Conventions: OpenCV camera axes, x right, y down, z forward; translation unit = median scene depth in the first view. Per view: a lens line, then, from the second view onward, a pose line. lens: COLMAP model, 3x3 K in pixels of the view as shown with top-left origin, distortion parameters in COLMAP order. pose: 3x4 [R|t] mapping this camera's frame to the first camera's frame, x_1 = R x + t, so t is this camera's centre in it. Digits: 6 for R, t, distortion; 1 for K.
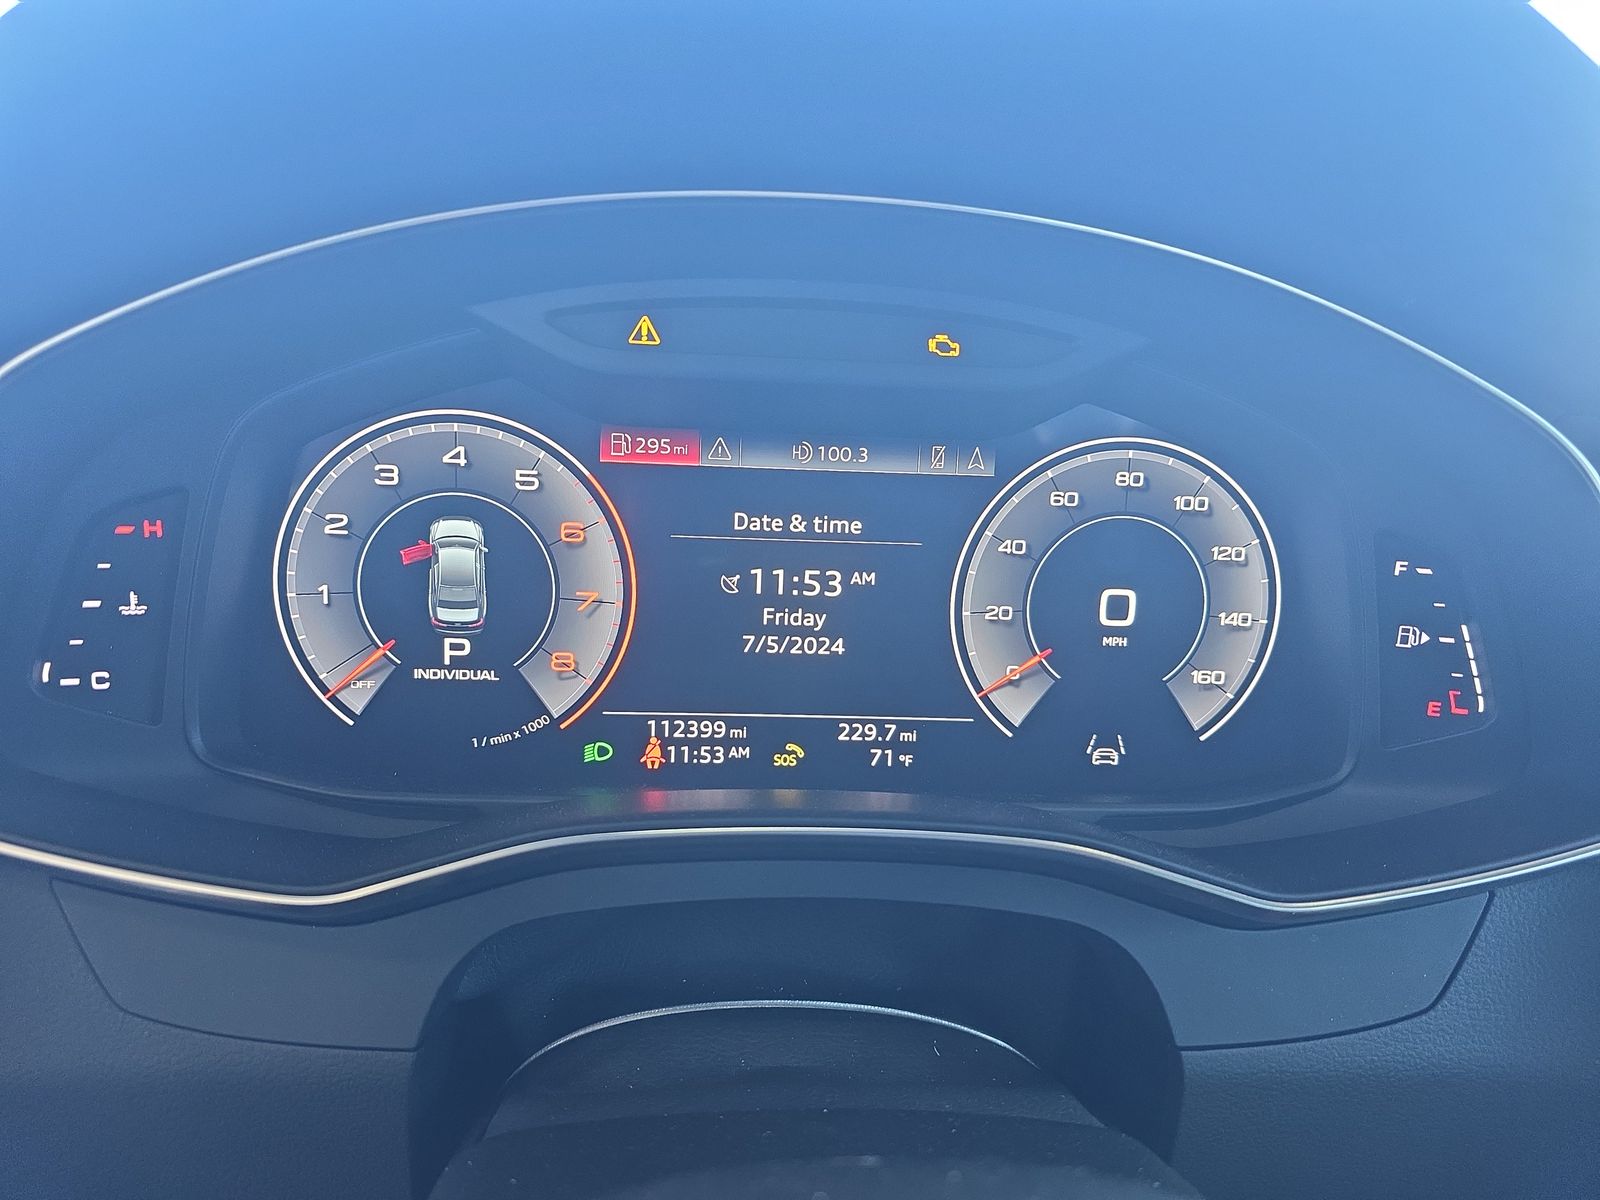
lens RADIAL K [[1032.6, 0, 806.7], [0, 1032.6, 609.9], [0, 0, 1]] dist [0.018346, -0.025437]
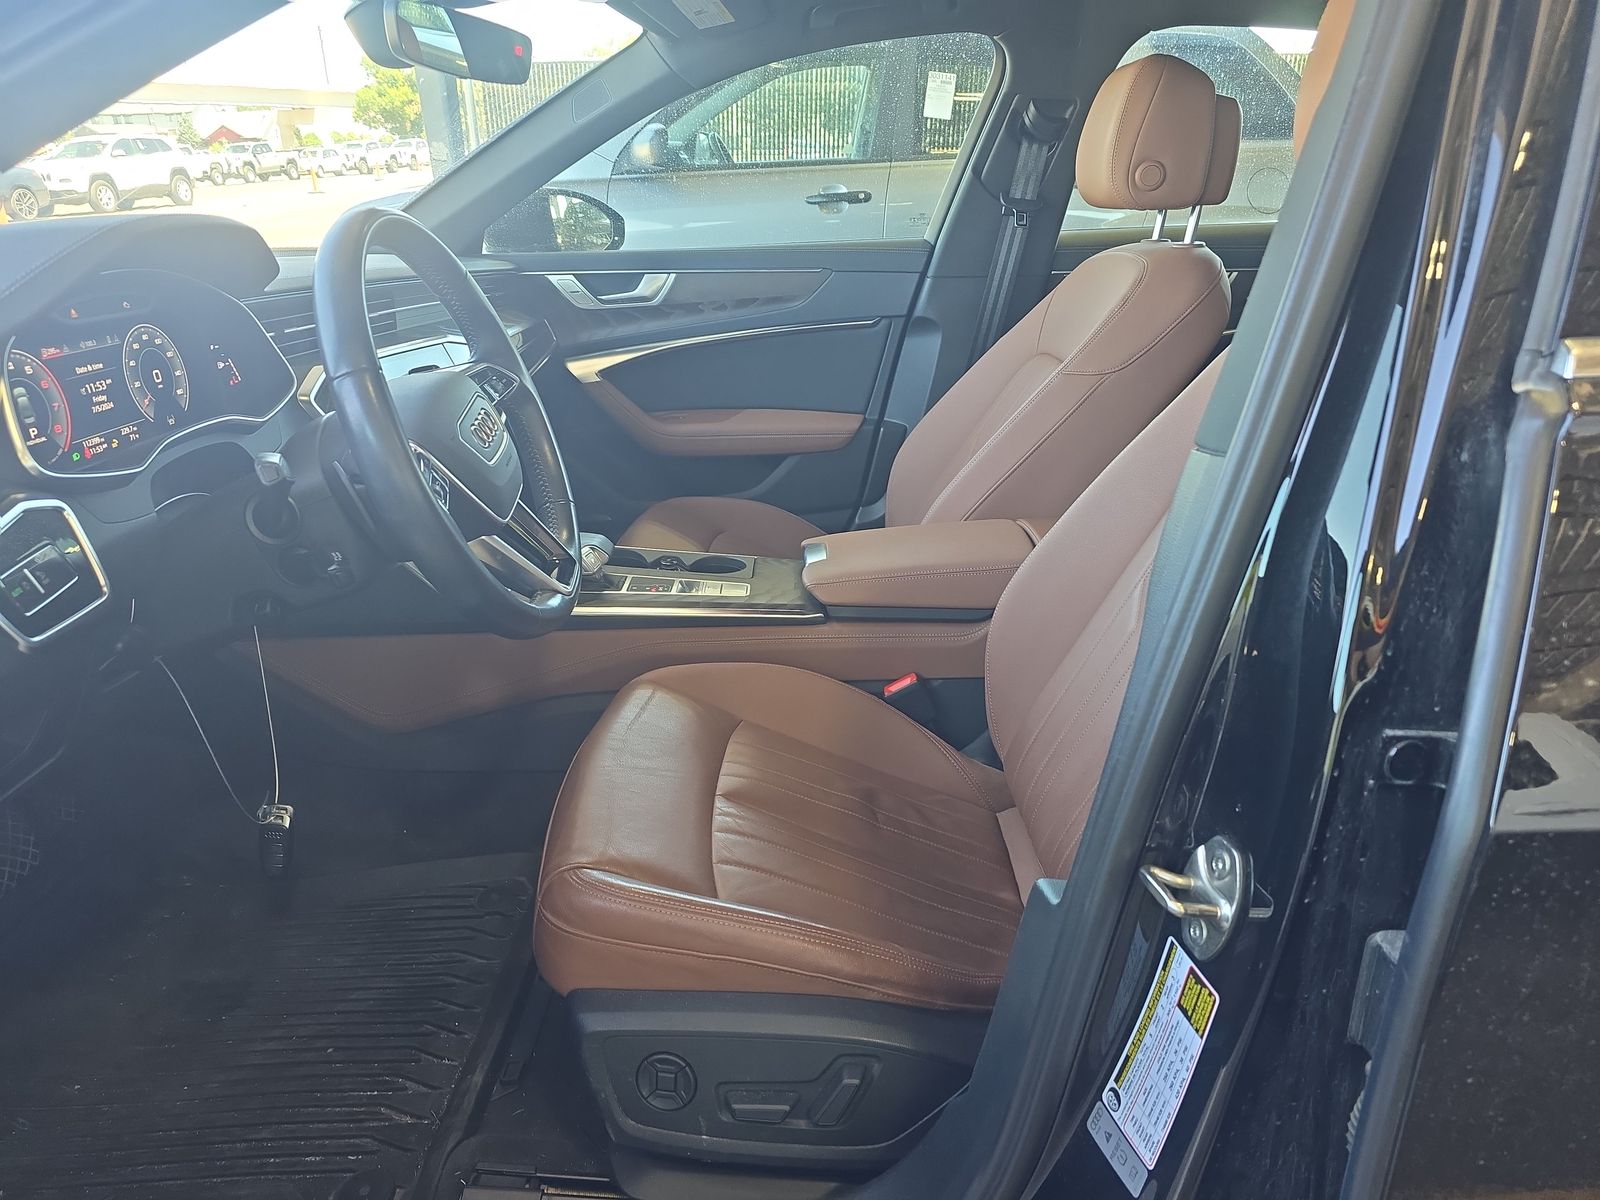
lens RADIAL K [[1032.6, 0, 801.3], [0, 1032.6, 594.6], [0, 0, 1]] dist [0.018346, -0.025437]
pose [[0.052461, -0.390250, 0.919213, -3.011639], [0.245707, 0.897228, 0.366893, -0.087464], [-0.967924, 0.206609, 0.142956, -1.376723]]
